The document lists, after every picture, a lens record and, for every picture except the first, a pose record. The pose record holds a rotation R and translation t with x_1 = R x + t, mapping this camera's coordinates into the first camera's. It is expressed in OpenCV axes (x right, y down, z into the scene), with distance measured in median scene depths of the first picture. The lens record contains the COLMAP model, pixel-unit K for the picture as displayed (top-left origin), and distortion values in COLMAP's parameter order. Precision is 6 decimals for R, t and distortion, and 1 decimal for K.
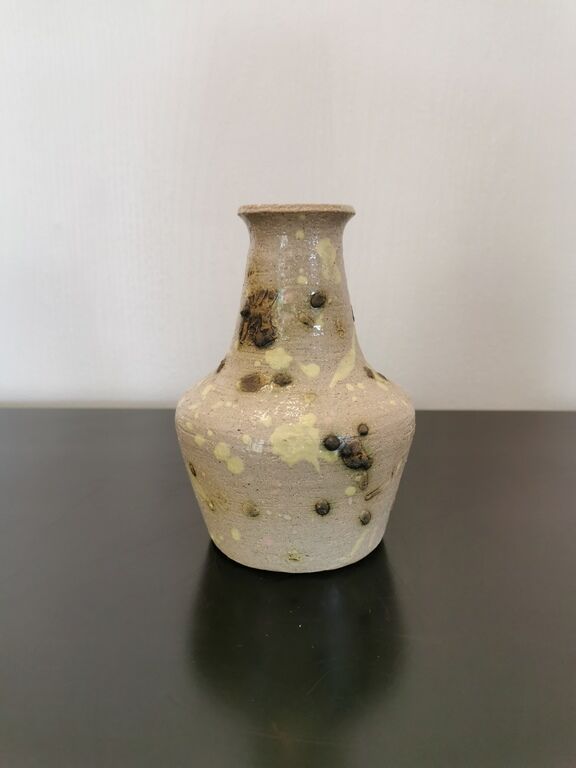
lens RADIAL K [[602.5, 0, 288.0], [0, 602.5, 384.0], [0, 0, 1]] dist [0.004830, 0.000660]
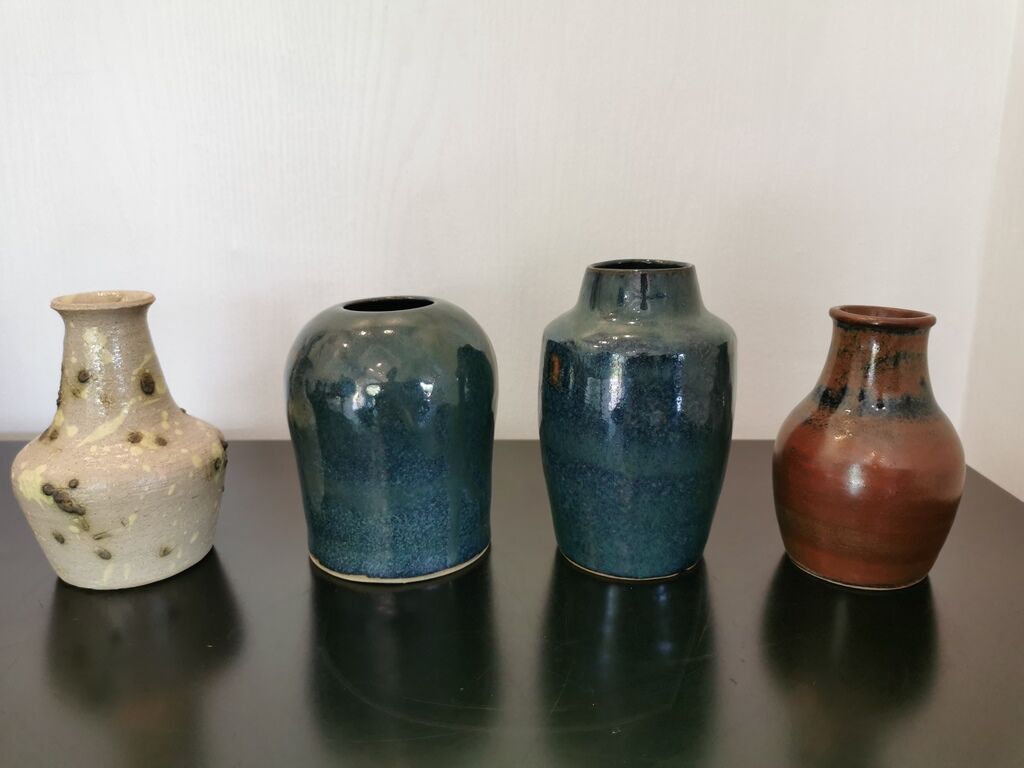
lens RADIAL K [[807.8, 0, 512.0], [0, 807.8, 384.0], [0, 0, 1]] dist [-0.002027, -0.002141]
pose [[0.878026, 0.119748, -0.463390, 1.636624], [-0.105187, 0.992803, 0.057250, -0.317224], [0.466910, -0.001524, 0.884303, -0.081338]]
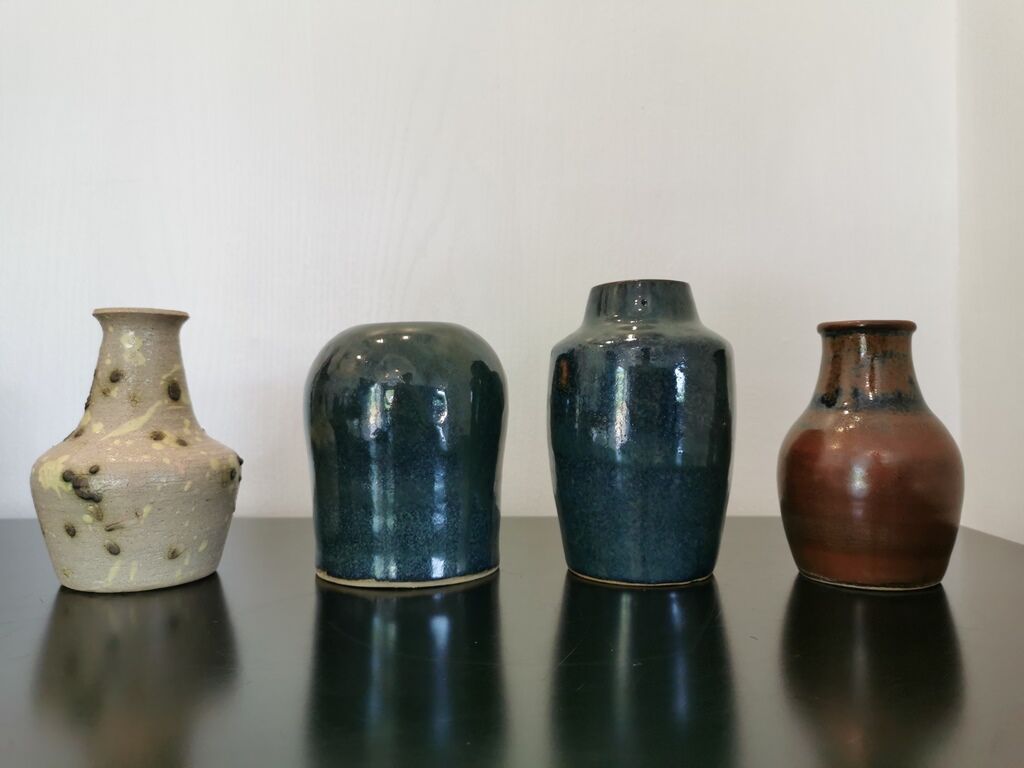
lens RADIAL K [[807.8, 0, 512.0], [0, 807.8, 384.0], [0, 0, 1]] dist [-0.002027, -0.002141]
pose [[0.881796, -0.001596, -0.471629, 1.671428], [-0.107027, 0.973228, -0.203400, 0.146880], [0.459327, 0.229835, 0.858018, -0.125805]]
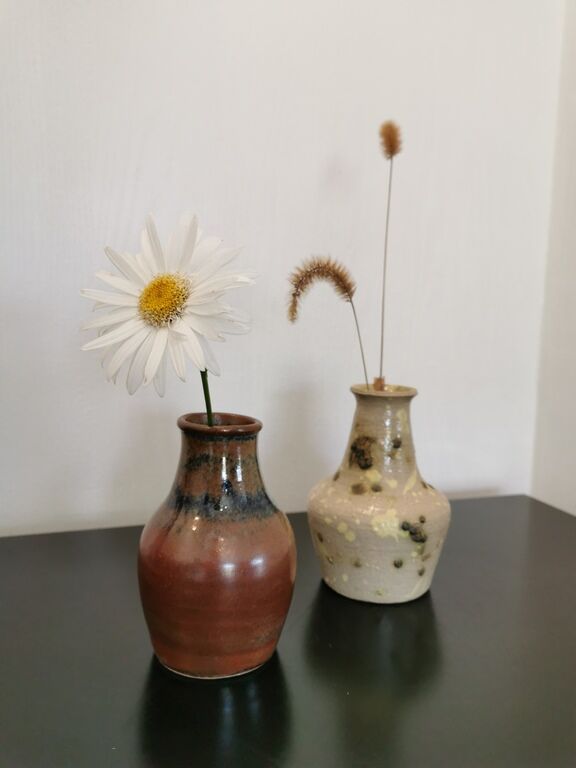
lens RADIAL K [[602.5, 0, 288.0], [0, 602.5, 384.0], [0, 0, 1]] dist [0.004830, 0.000660]
pose [[0.998509, 0.038238, -0.038955, -0.209289], [-0.042550, 0.992261, -0.116655, -0.093033], [0.034193, 0.118139, 0.992408, -0.797952]]
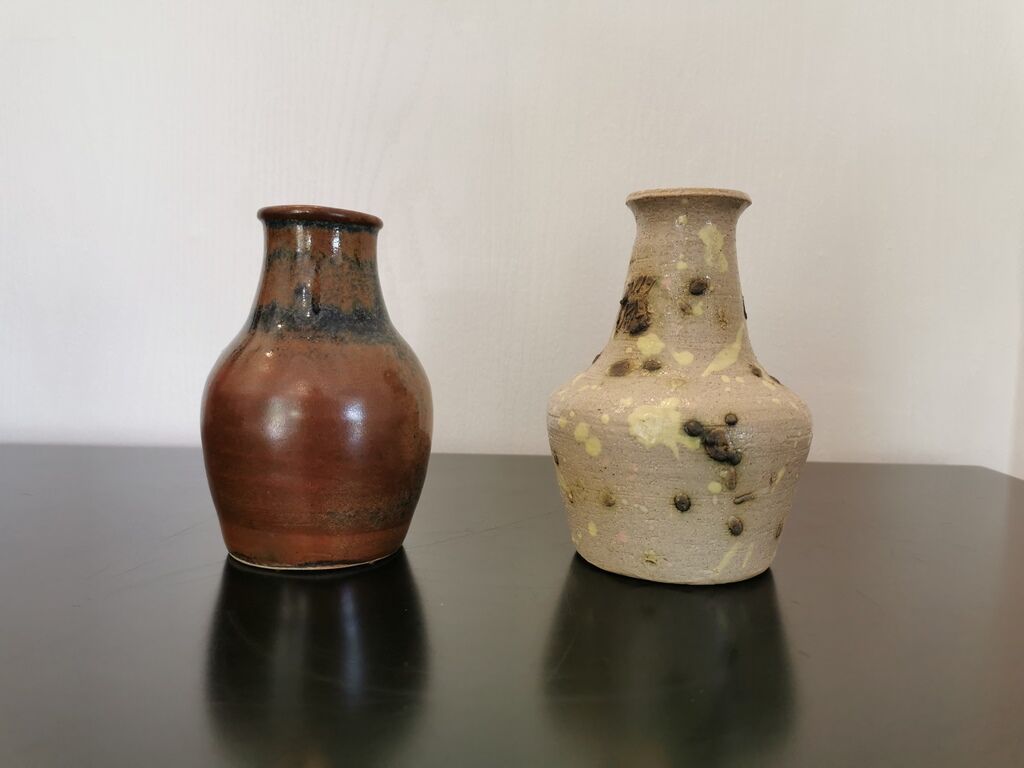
lens RADIAL K [[803.3, 0, 512.0], [0, 803.3, 384.0], [0, 0, 1]] dist [0.004830, 0.000660]
pose [[0.944104, 0.059029, -0.324319, 0.194067], [-0.103003, 0.987400, -0.120130, 0.195256], [0.313142, 0.146821, 0.938289, -0.258054]]
